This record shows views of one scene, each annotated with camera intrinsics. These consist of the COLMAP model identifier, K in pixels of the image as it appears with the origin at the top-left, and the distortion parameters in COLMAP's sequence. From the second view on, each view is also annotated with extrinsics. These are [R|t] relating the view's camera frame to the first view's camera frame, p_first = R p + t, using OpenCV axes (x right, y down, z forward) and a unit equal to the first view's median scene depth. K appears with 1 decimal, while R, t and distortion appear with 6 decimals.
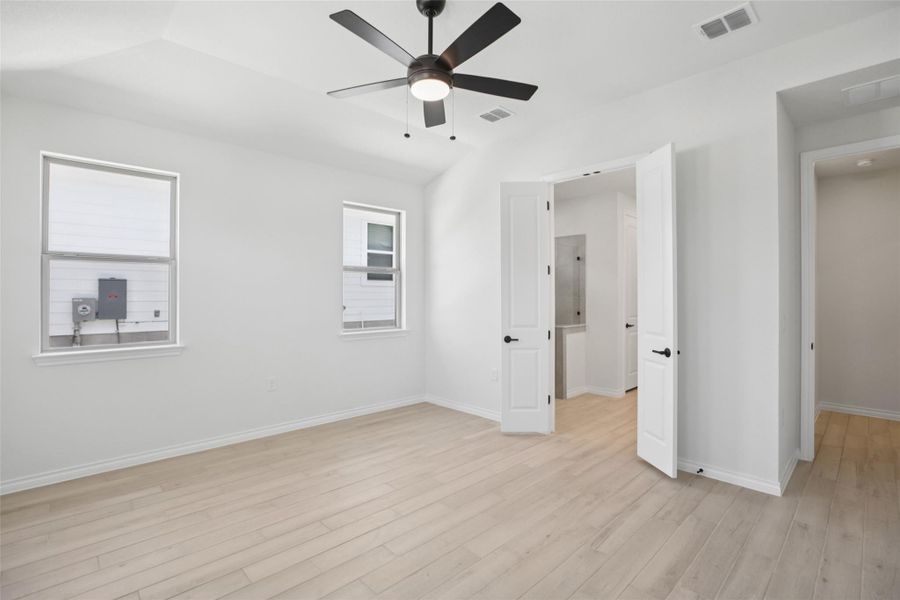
lens RADIAL K [[423.3, 0, 449.6], [0, 423.3, 296.9], [0, 0, 1]] dist [-0.020046, 0.001412]
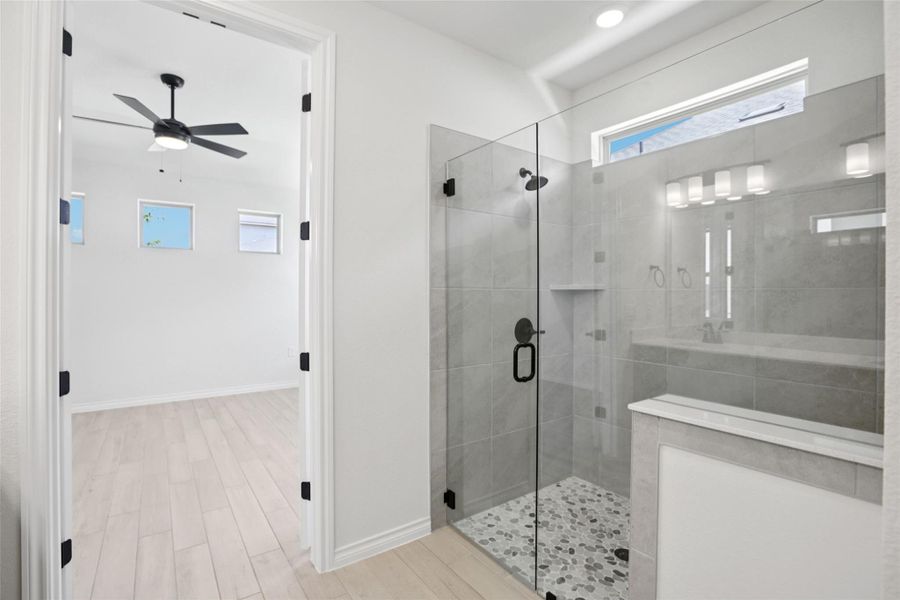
lens RADIAL K [[423.3, 0, 449.7], [0, 423.3, 296.6], [0, 0, 1]] dist [-0.020046, 0.001412]
pose [[-0.163276, 0.007888, -0.986549, 1.005504], [-0.001862, 0.999964, 0.008303, 0.010482], [0.986579, 0.003193, -0.163255, 1.802254]]
